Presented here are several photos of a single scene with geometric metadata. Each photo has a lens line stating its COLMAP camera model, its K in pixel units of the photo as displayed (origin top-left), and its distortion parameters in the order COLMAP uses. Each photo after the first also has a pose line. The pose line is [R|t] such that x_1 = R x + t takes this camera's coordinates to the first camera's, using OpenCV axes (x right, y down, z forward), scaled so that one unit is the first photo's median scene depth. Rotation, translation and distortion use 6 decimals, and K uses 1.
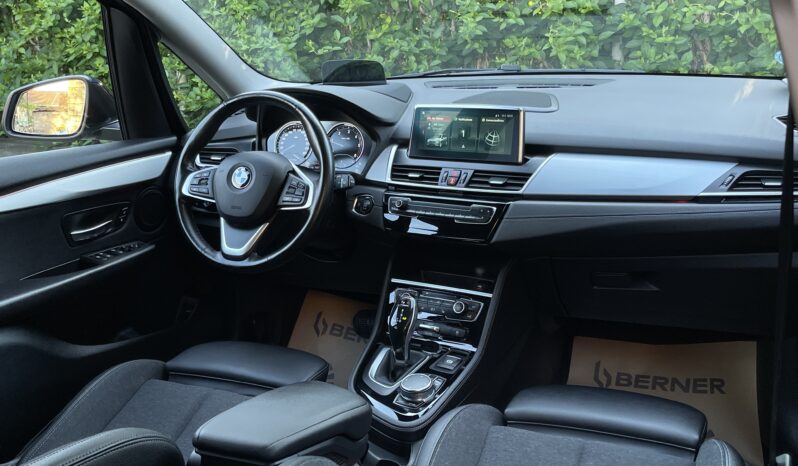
lens RADIAL K [[887.0, 0, 397.1], [0, 887.0, 237.8], [0, 0, 1]] dist [0.019428, 0.000000]
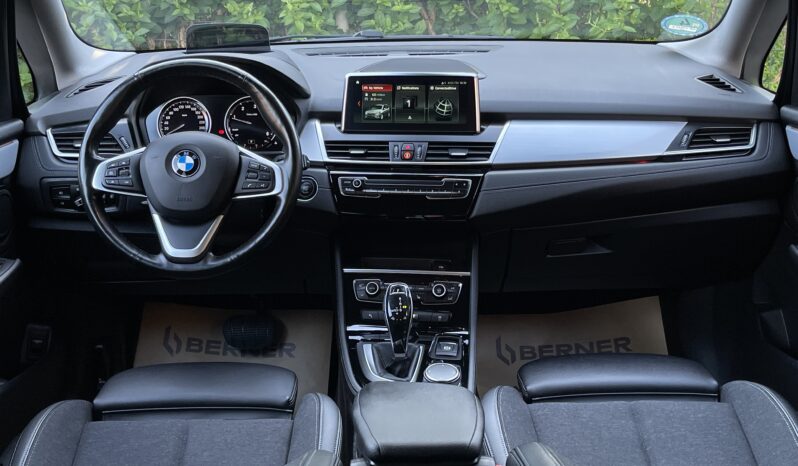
lens RADIAL K [[1013.0, 0, 399.3], [0, 1013.0, 237.6], [0, 0, 1]] dist [0.054106, 0.000000]
pose [[0.901170, -0.084155, 0.425219, -0.386790], [0.083817, 0.996290, 0.019540, -0.000406], [-0.425285, 0.018032, 0.904880, 0.054688]]
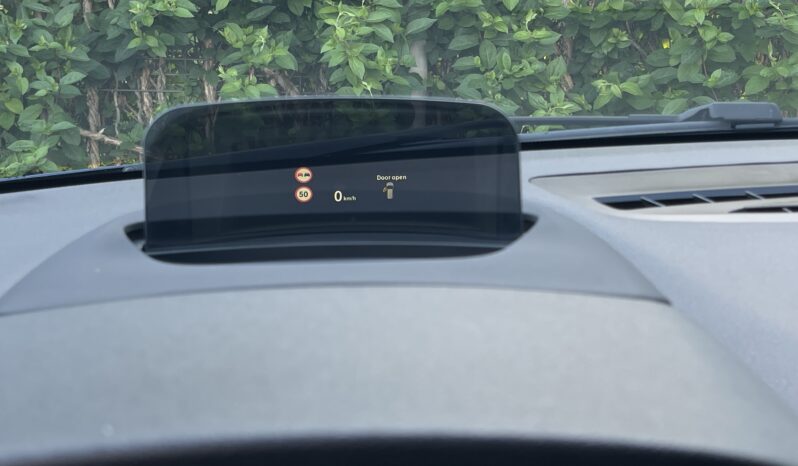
lens RADIAL K [[1120.3, 0, 398.8], [0, 1120.3, 263.1], [0, 0, 1]] dist [0.065769, 0.000000]
pose [[0.897142, -0.075863, 0.435179, -0.165450], [0.086705, 0.996221, -0.005078, -0.188131], [-0.433149, 0.042288, 0.900330, 0.906848]]
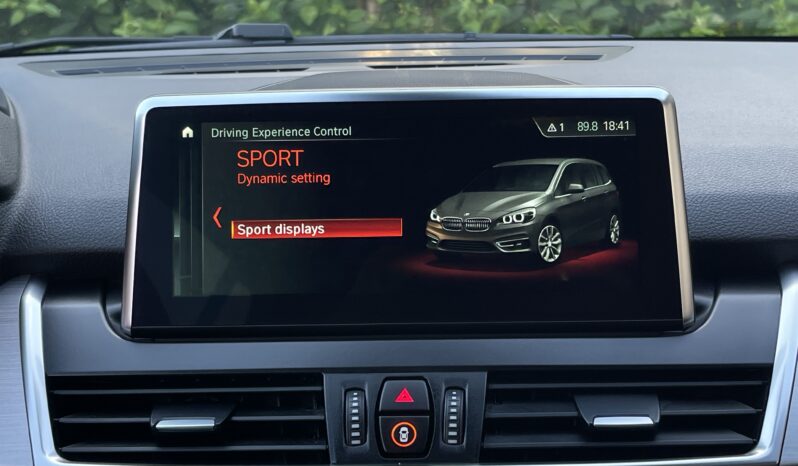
lens RADIAL K [[1190.1, 0, 430.7], [0, 1190.1, 234.8], [0, 0, 1]] dist [0.038469, 0.000000]
pose [[0.857024, -0.061186, 0.511631, -0.072905], [0.116952, 0.990109, -0.077497, -0.086085], [-0.501828, 0.126253, 0.855703, 0.725734]]
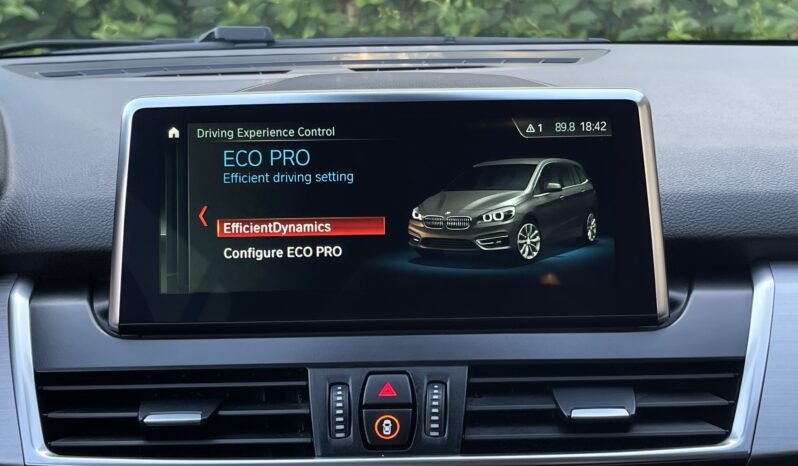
lens RADIAL K [[1190.1, 0, 435.1], [0, 1190.1, 238.8], [0, 0, 1]] dist [0.038469, 0.000000]
pose [[0.845892, -0.062831, 0.529641, -0.077324], [0.120413, 0.989896, -0.074882, -0.084131], [-0.519584, 0.127117, 0.844910, 0.720043]]
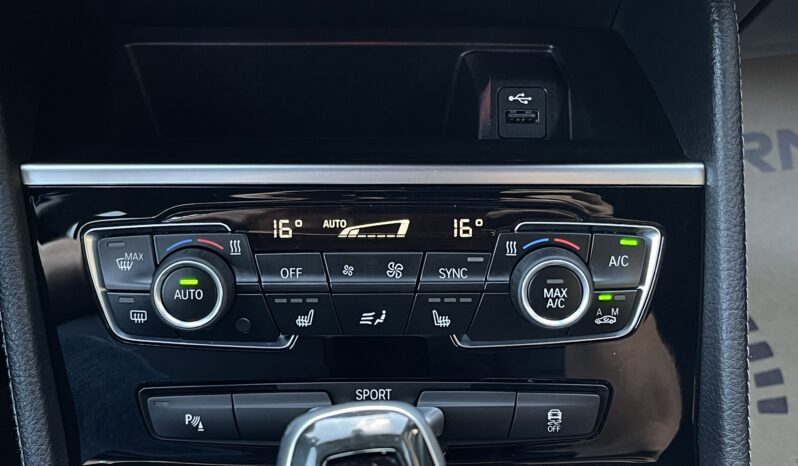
lens RADIAL K [[1120.3, 0, 400.0], [0, 1120.3, 232.6], [0, 0, 1]] dist [0.065769, 0.000000]
pose [[0.838385, -0.315320, 0.444615, -0.045185], [0.101144, 0.891520, 0.441544, -0.028833], [-0.535612, -0.325214, 0.779330, 0.795952]]
